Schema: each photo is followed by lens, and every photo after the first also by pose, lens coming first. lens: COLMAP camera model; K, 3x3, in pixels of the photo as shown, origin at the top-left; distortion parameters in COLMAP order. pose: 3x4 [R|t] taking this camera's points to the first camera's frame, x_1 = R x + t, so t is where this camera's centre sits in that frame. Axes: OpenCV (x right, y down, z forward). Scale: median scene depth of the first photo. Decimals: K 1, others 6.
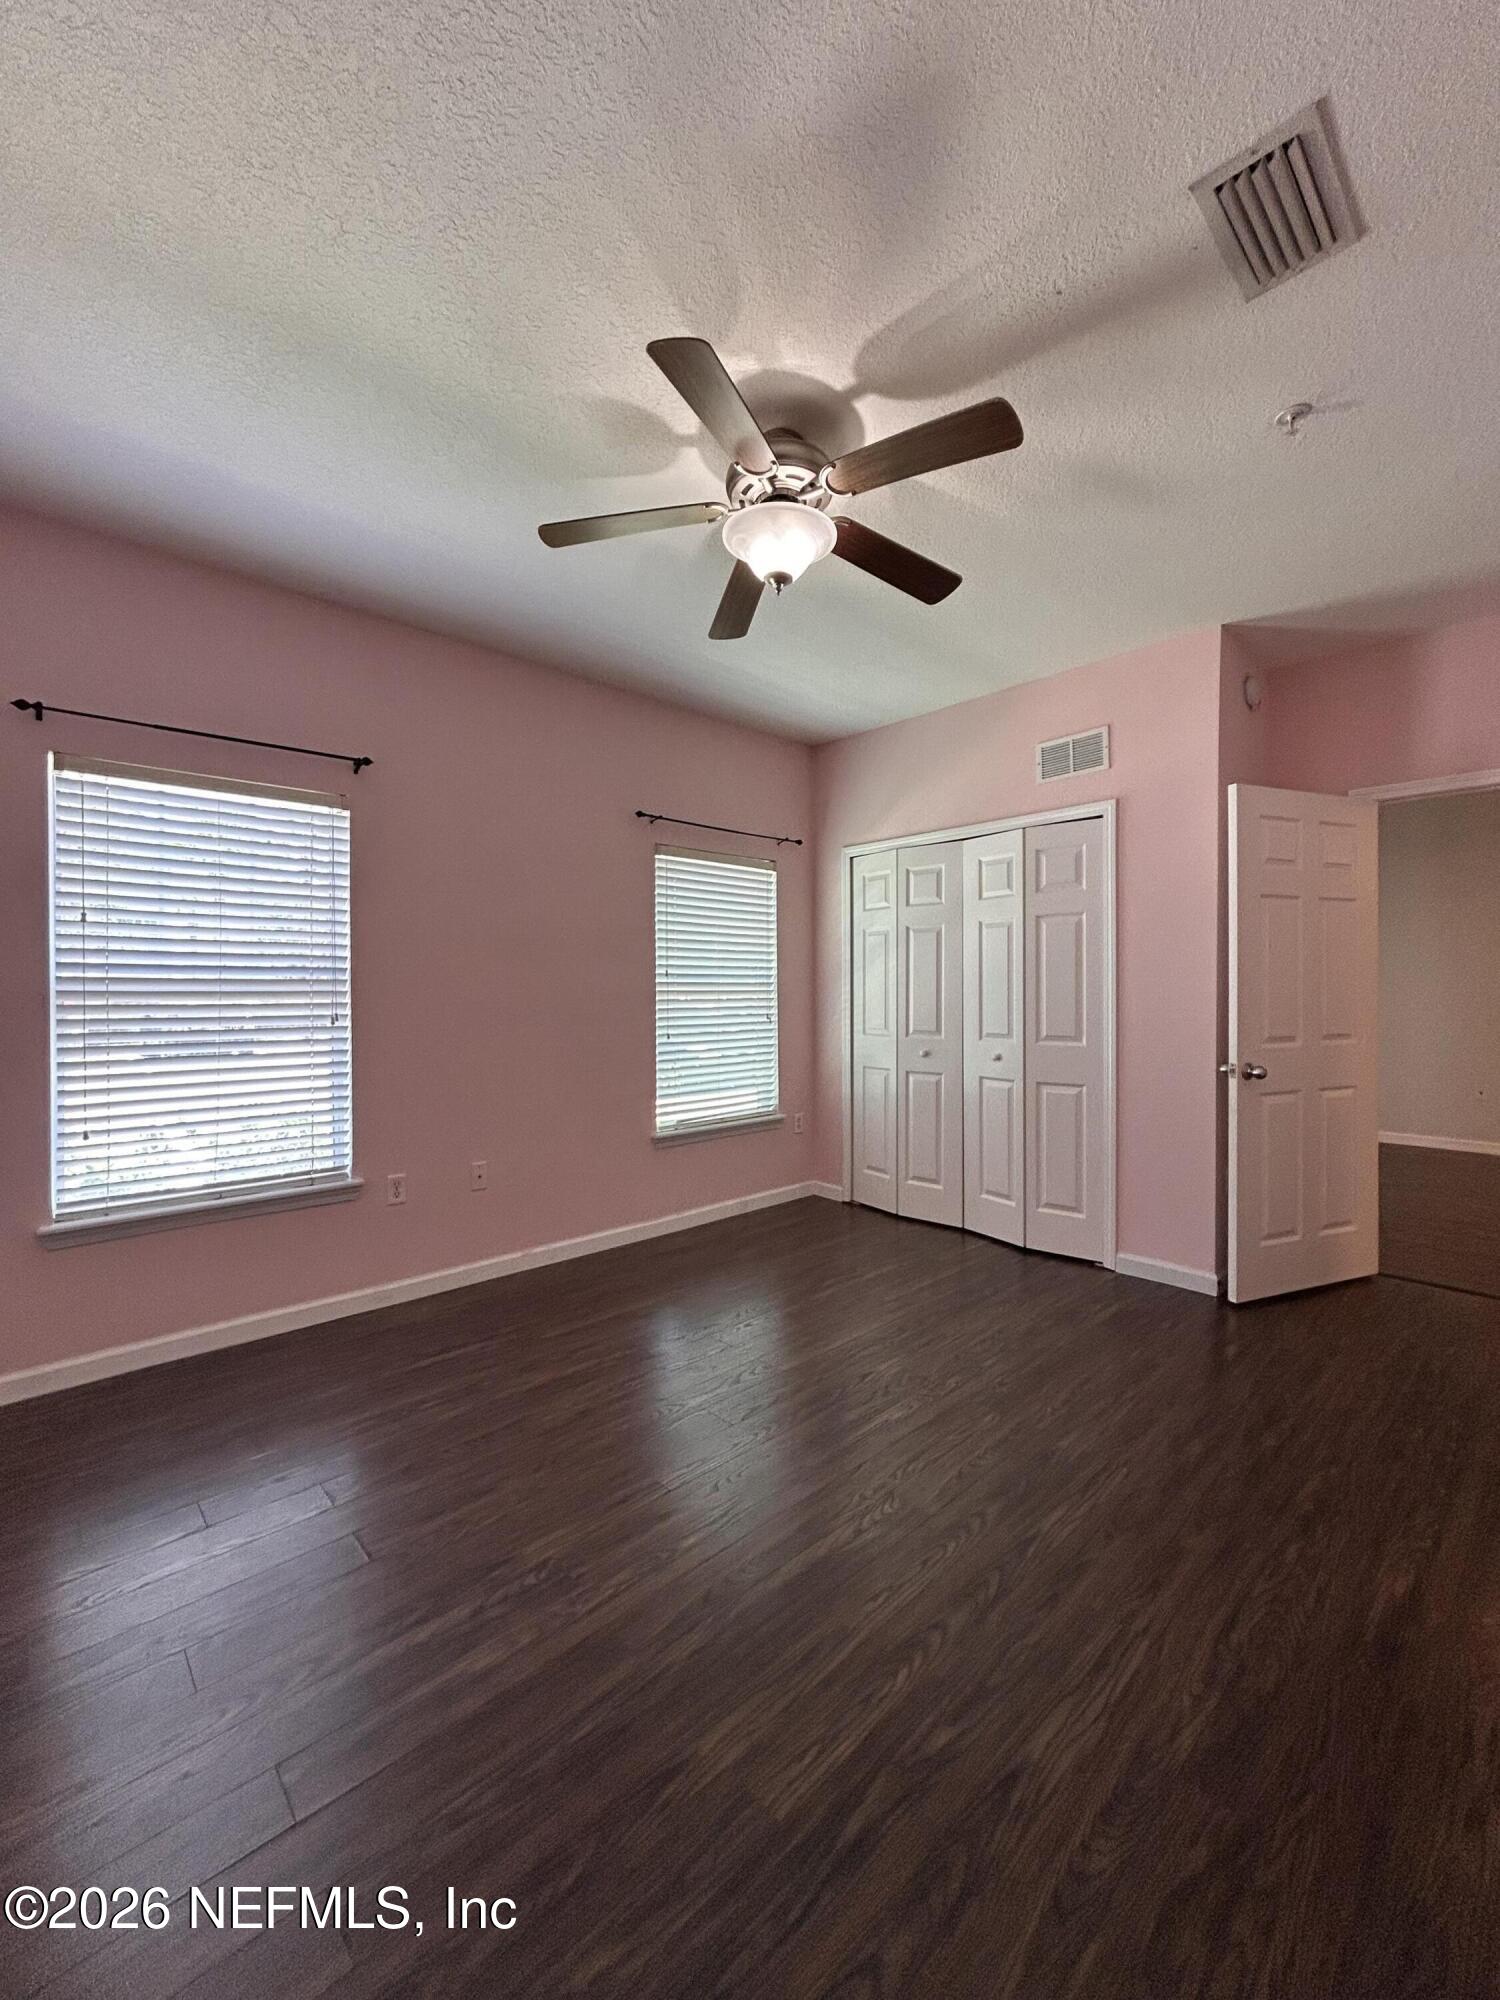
lens RADIAL K [[808.8, 0, 762.1], [0, 808.8, 993.4], [0, 0, 1]] dist [-0.007806, 0.002747]
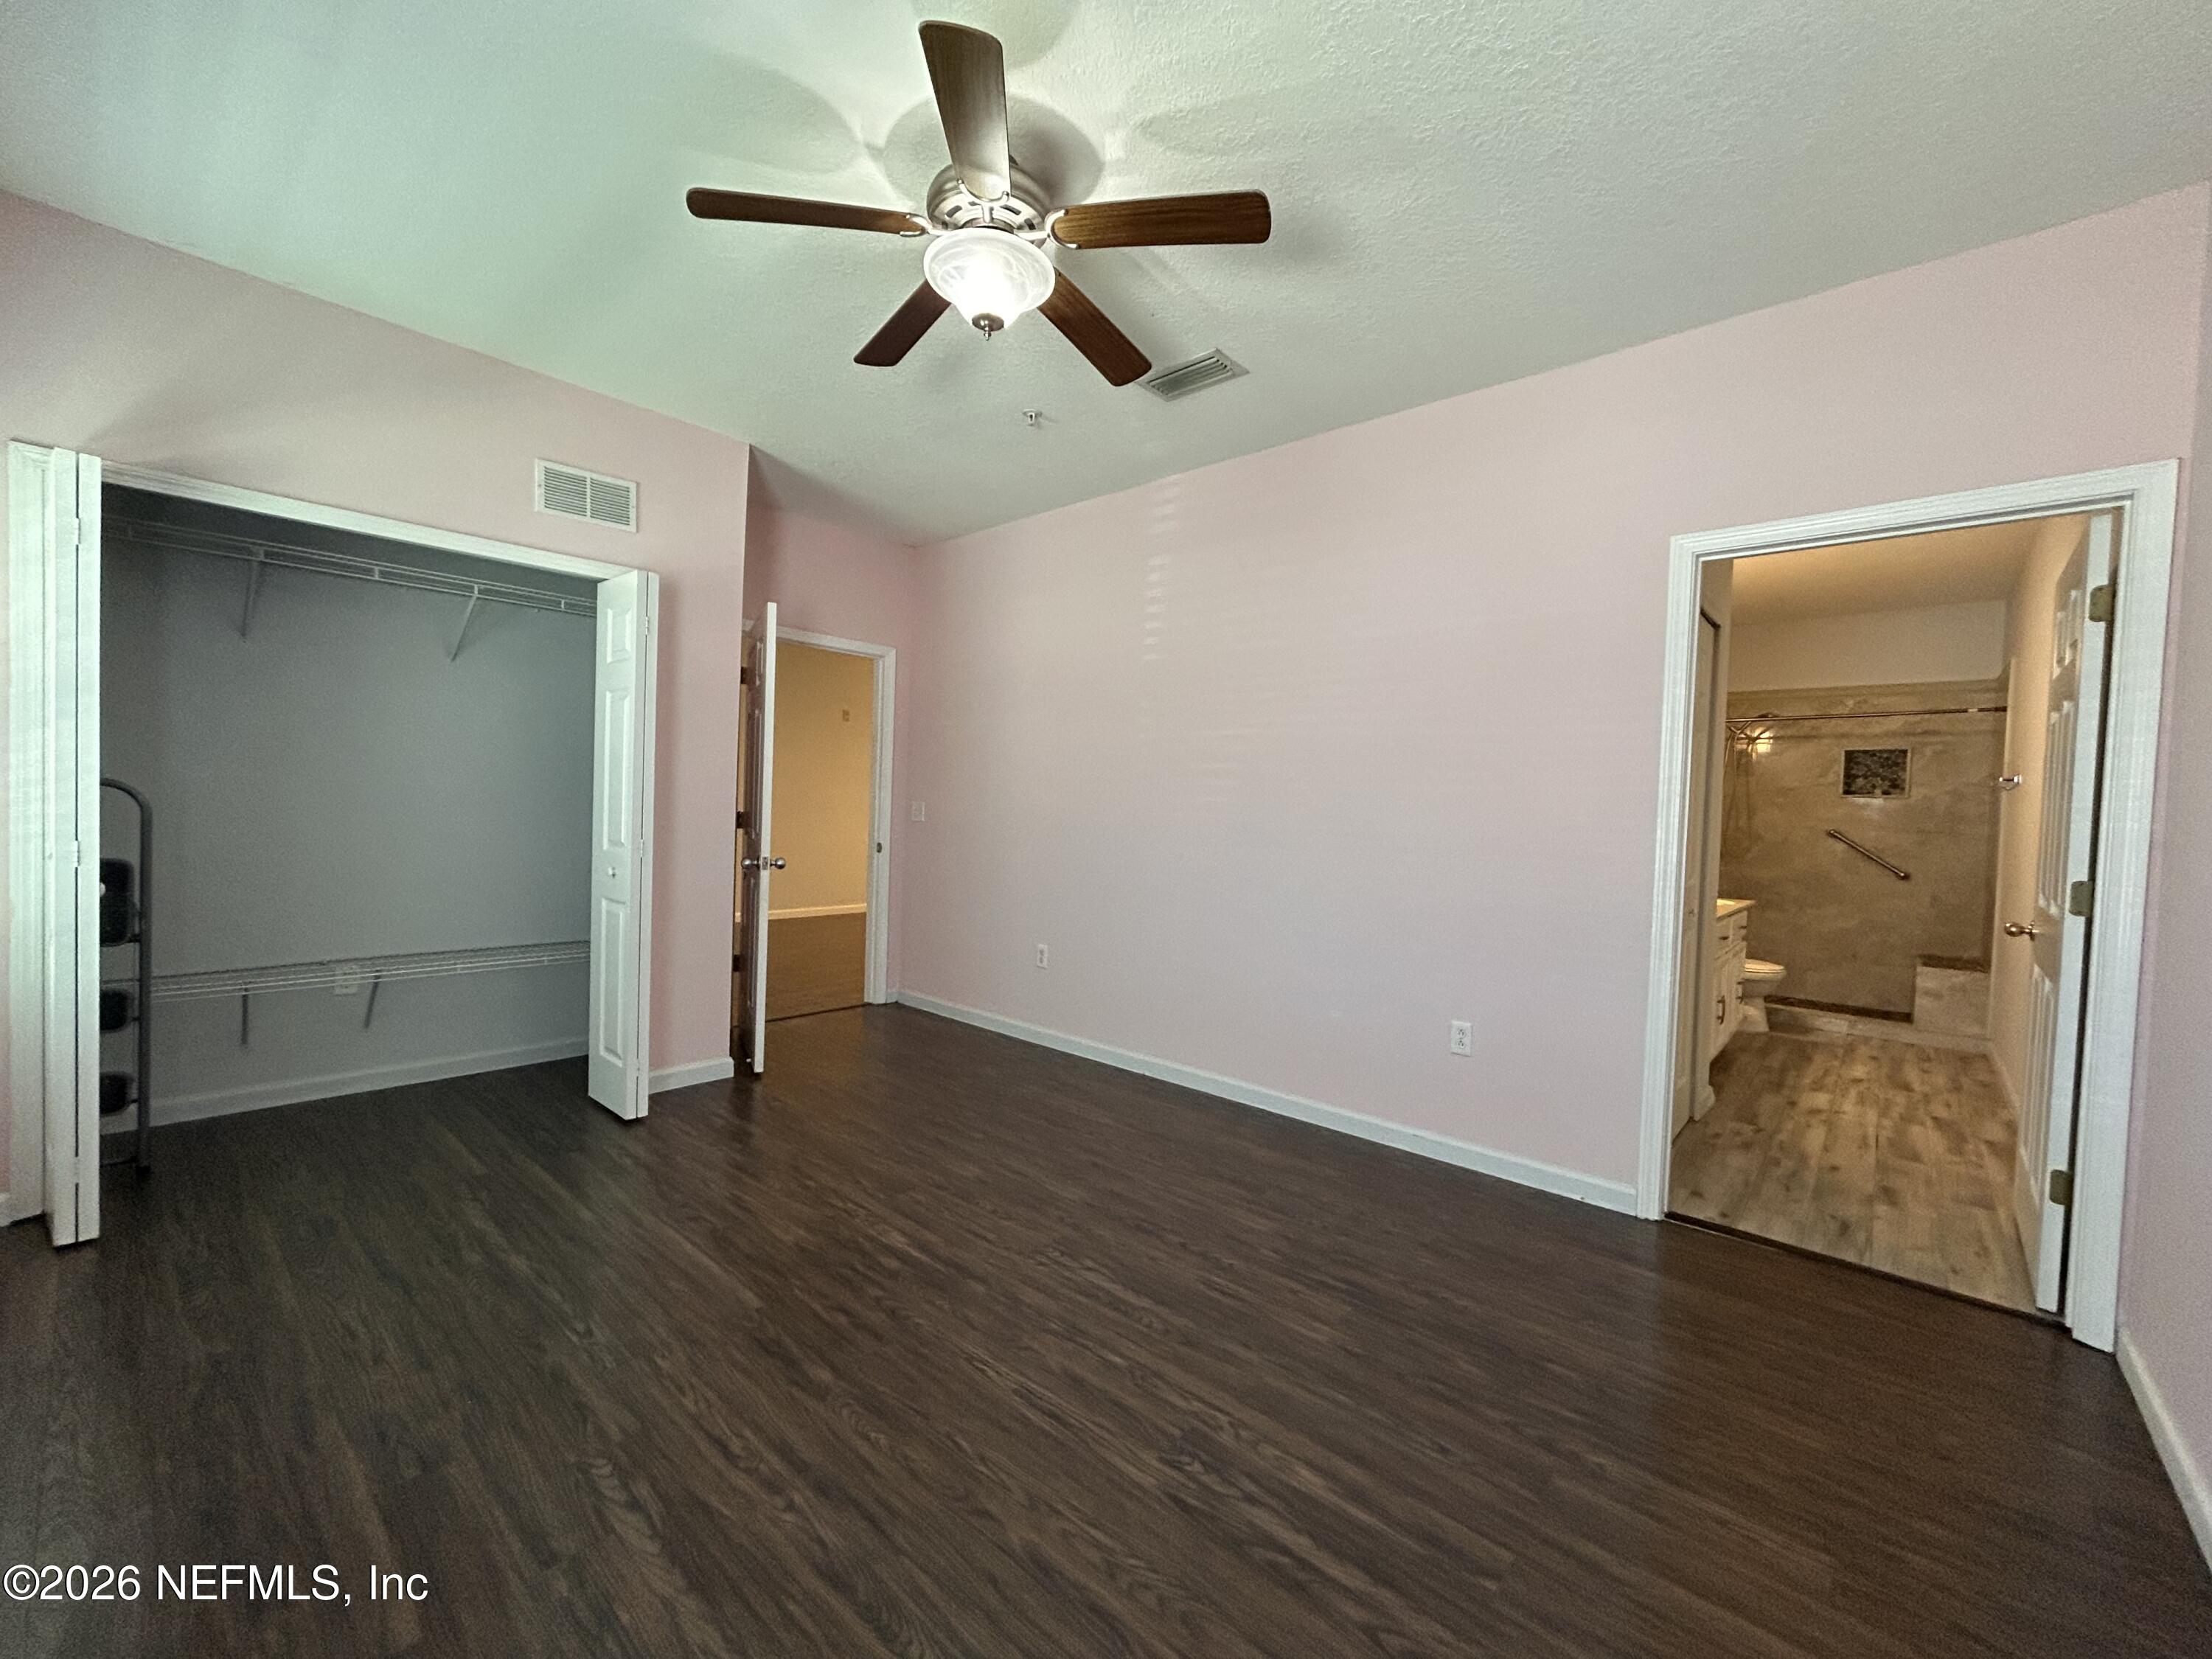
lens RADIAL K [[894.5, 0, 1085.2], [0, 894.5, 831.5], [0, 0, 1]] dist [-0.007806, 0.002747]
pose [[-0.076107, -0.029275, 0.996670, -0.956237], [-0.030992, 0.999155, 0.026982, 0.007612], [-0.996618, -0.028835, -0.076950, 0.945027]]
